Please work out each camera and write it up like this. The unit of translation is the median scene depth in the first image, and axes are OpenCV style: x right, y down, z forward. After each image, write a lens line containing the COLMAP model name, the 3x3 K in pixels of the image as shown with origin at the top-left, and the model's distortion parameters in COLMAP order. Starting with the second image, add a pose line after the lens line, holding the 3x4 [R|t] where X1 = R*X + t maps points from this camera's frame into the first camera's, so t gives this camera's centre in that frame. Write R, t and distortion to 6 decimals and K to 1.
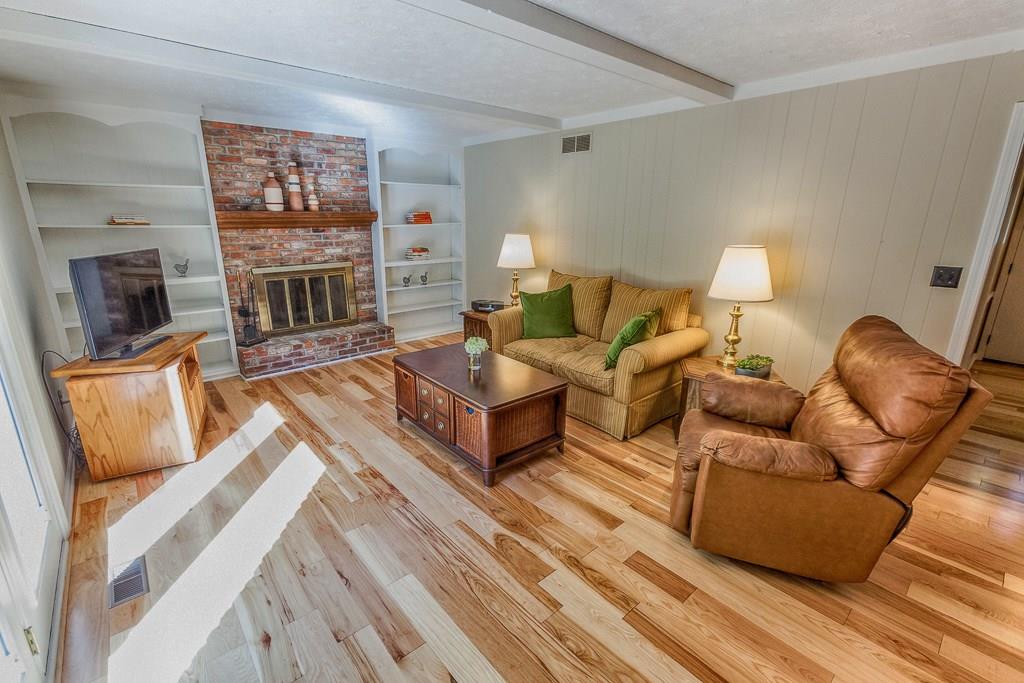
lens RADIAL K [[453.1, 0, 509.0], [0, 453.1, 342.9], [0, 0, 1]] dist [0.001257, 0.002539]
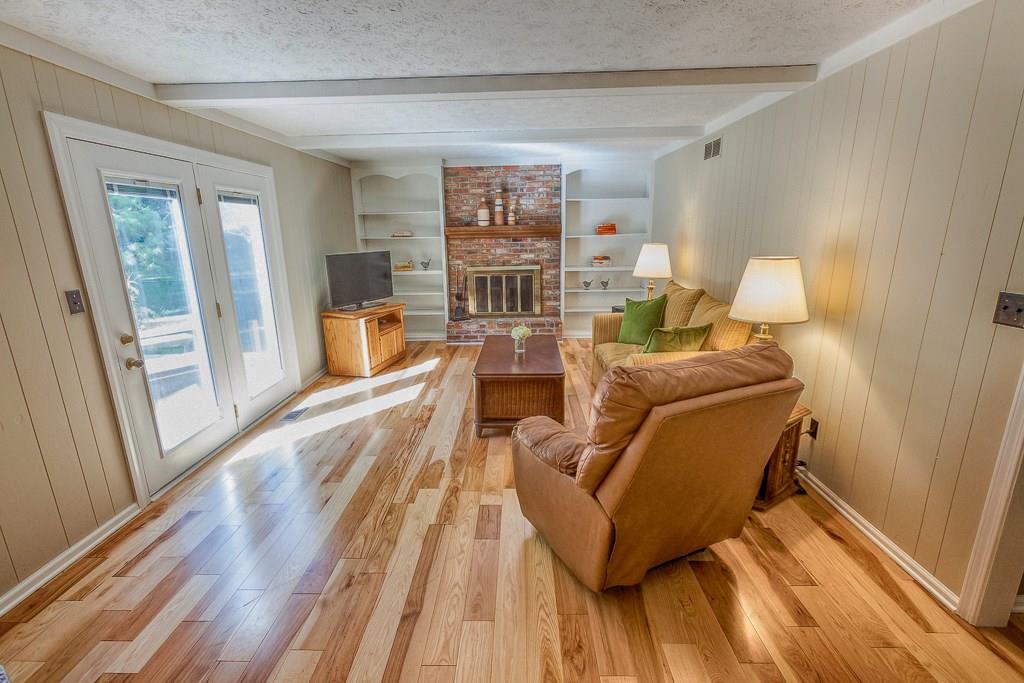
lens RADIAL K [[453.1, 0, 506.5], [0, 453.1, 342.0], [0, 0, 1]] dist [0.001257, 0.002539]
pose [[0.745200, 0.146273, -0.650601, 0.470933], [-0.163058, 0.985999, 0.034913, -0.003868], [0.646598, 0.080068, 0.758617, 0.032474]]
